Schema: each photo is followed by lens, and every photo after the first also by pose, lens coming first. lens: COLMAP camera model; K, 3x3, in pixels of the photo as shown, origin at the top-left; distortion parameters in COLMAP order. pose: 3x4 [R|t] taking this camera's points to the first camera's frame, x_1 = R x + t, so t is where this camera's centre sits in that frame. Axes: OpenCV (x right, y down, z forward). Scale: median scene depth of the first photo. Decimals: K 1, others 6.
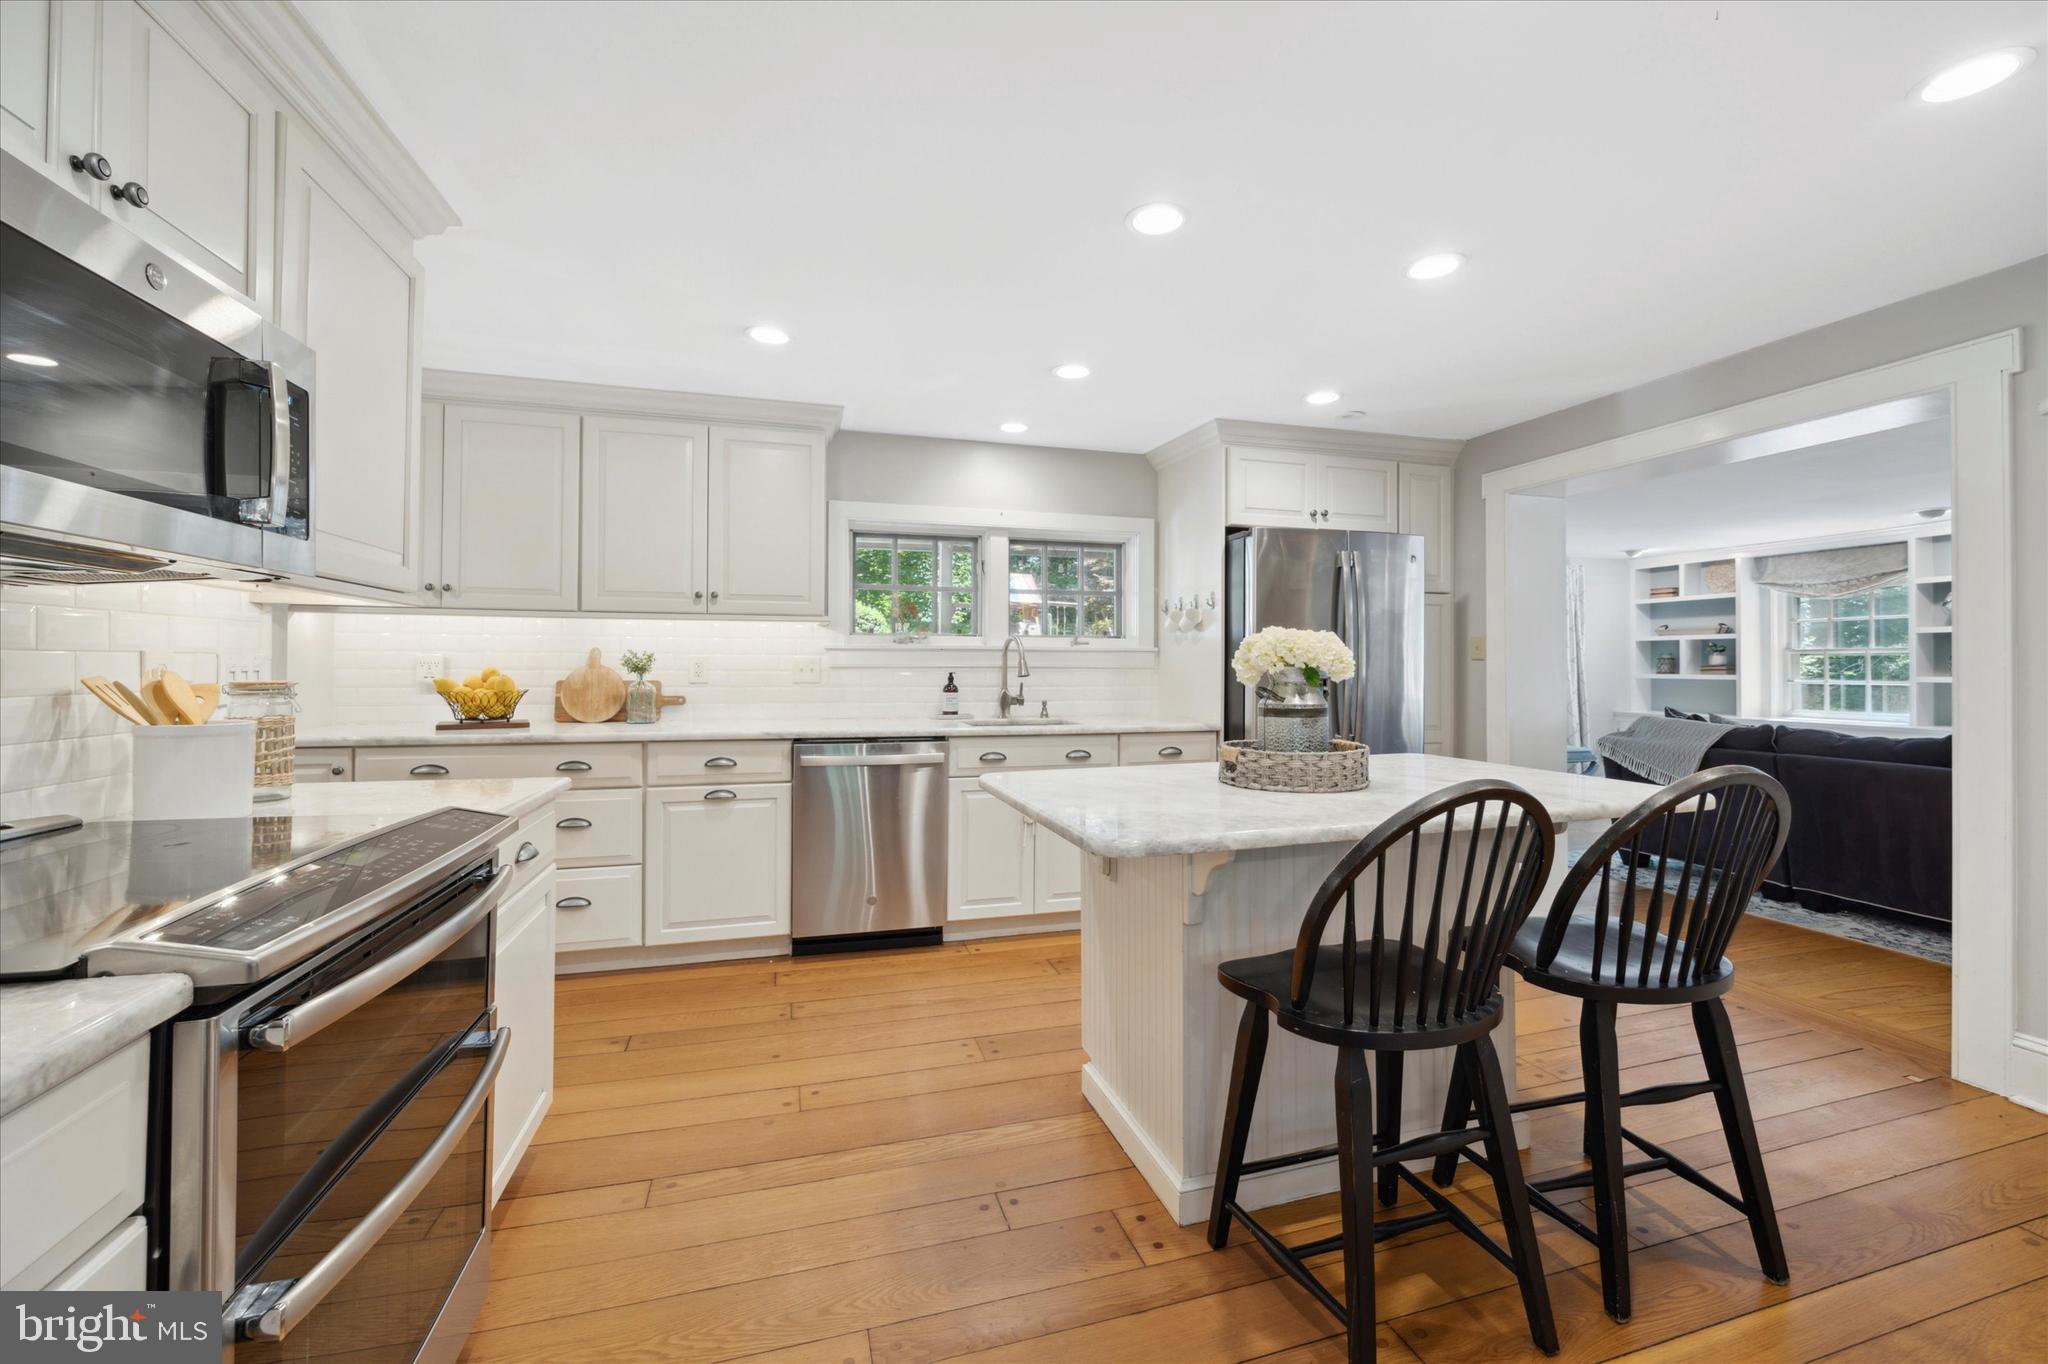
lens RADIAL K [[826.2, 0, 1035.9], [0, 826.2, 657.4], [0, 0, 1]] dist [-0.003570, -0.000269]
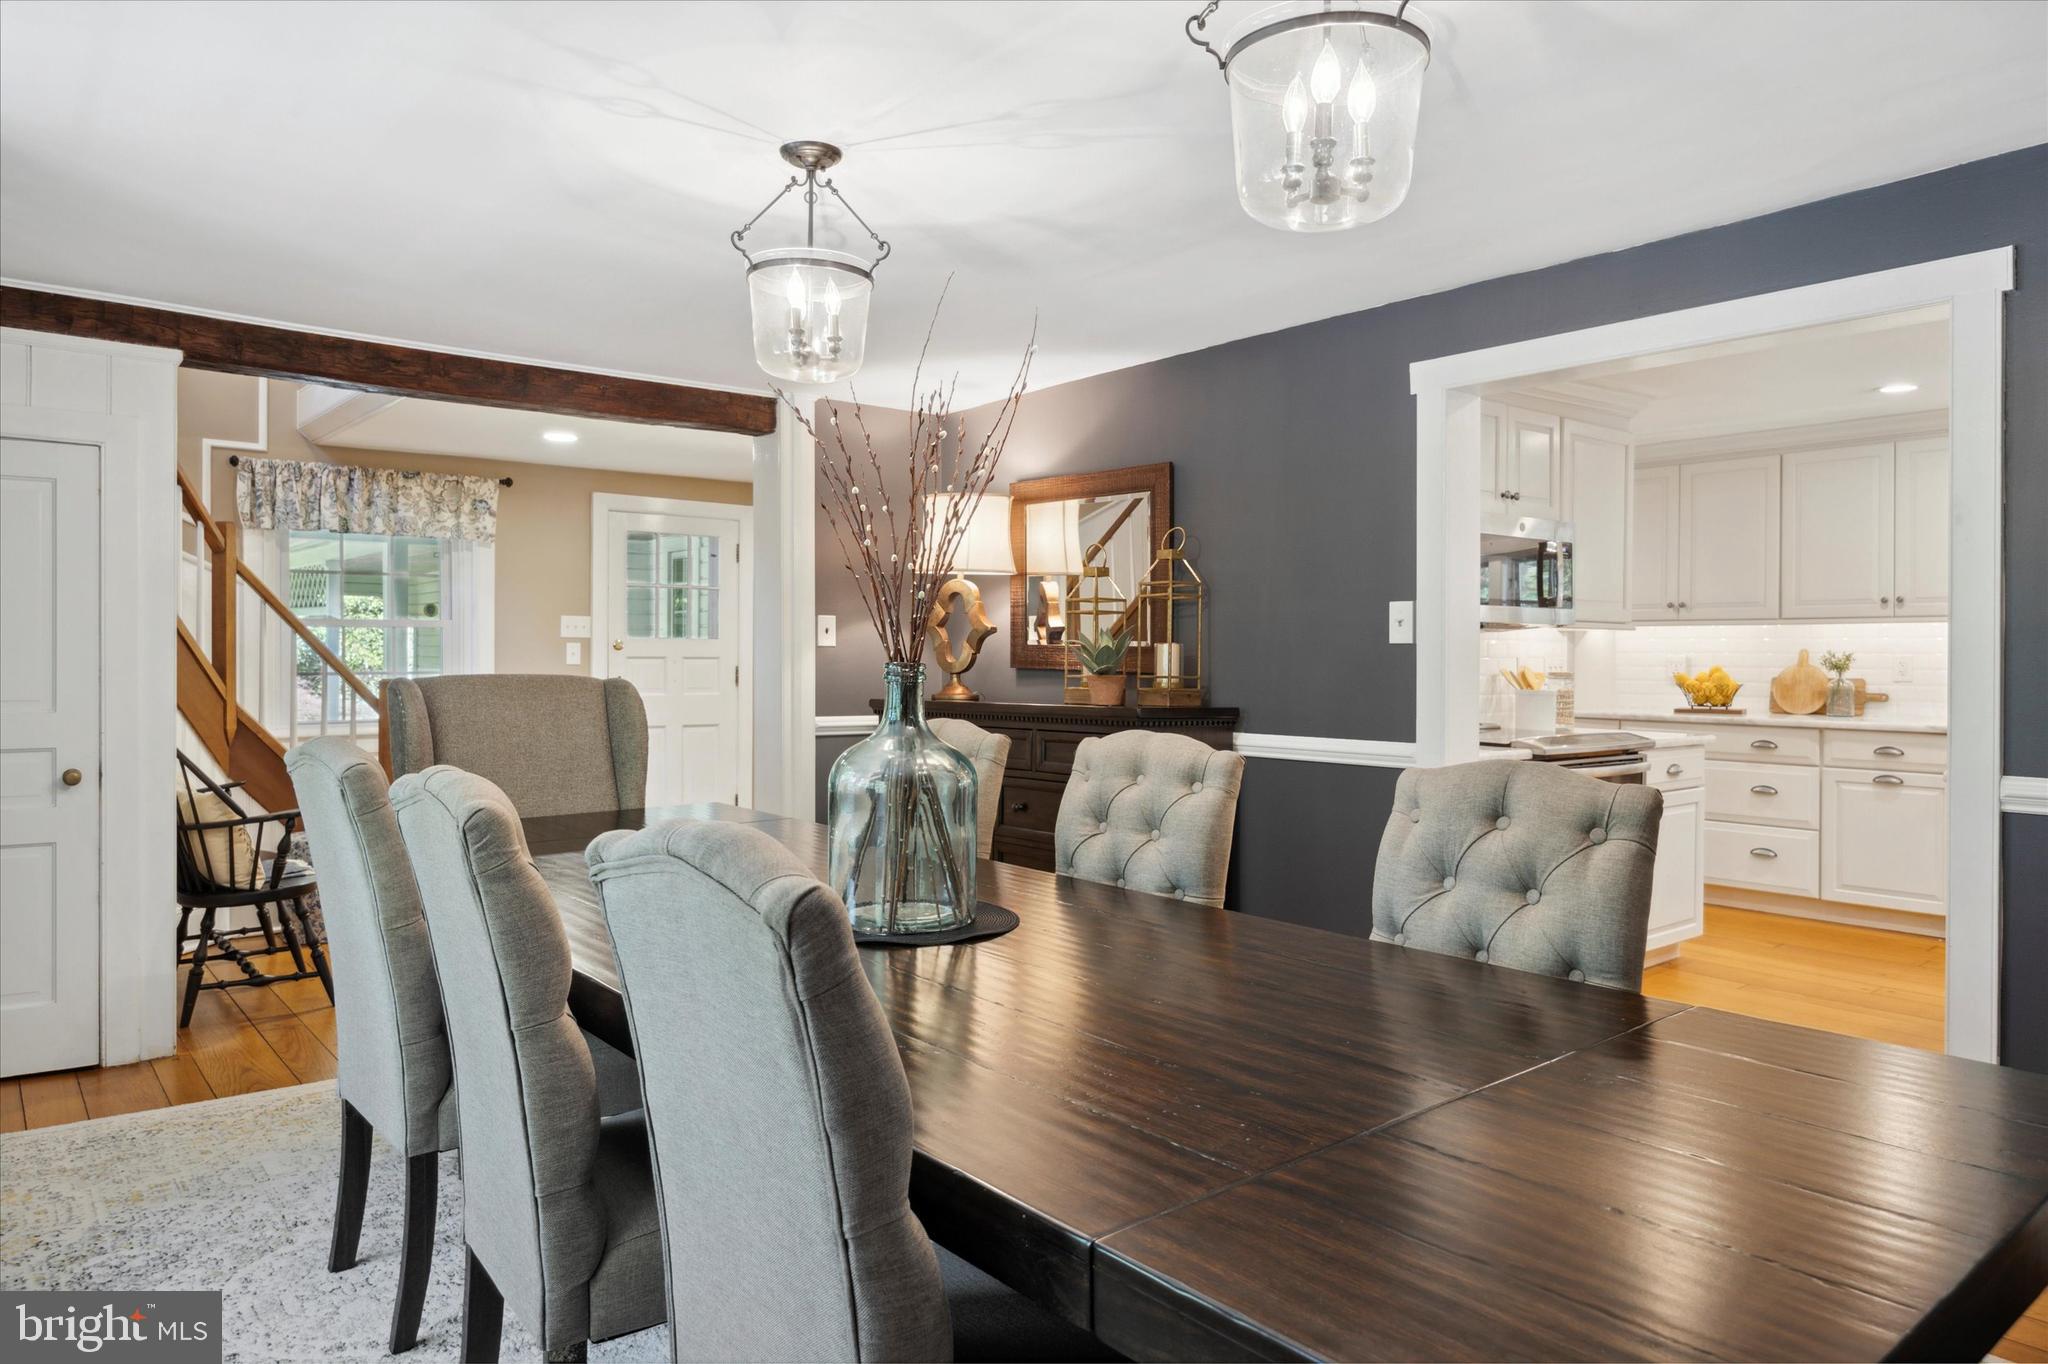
lens RADIAL K [[1290.1, 0, 1025.5], [0, 1290.1, 674.0], [0, 0, 1]] dist [0.000804, -0.000207]
pose [[0.385663, 0.010244, -0.922583, 0.759720], [0.006181, 0.999887, 0.013686, -0.008816], [0.922619, -0.010980, 0.385556, -0.738910]]
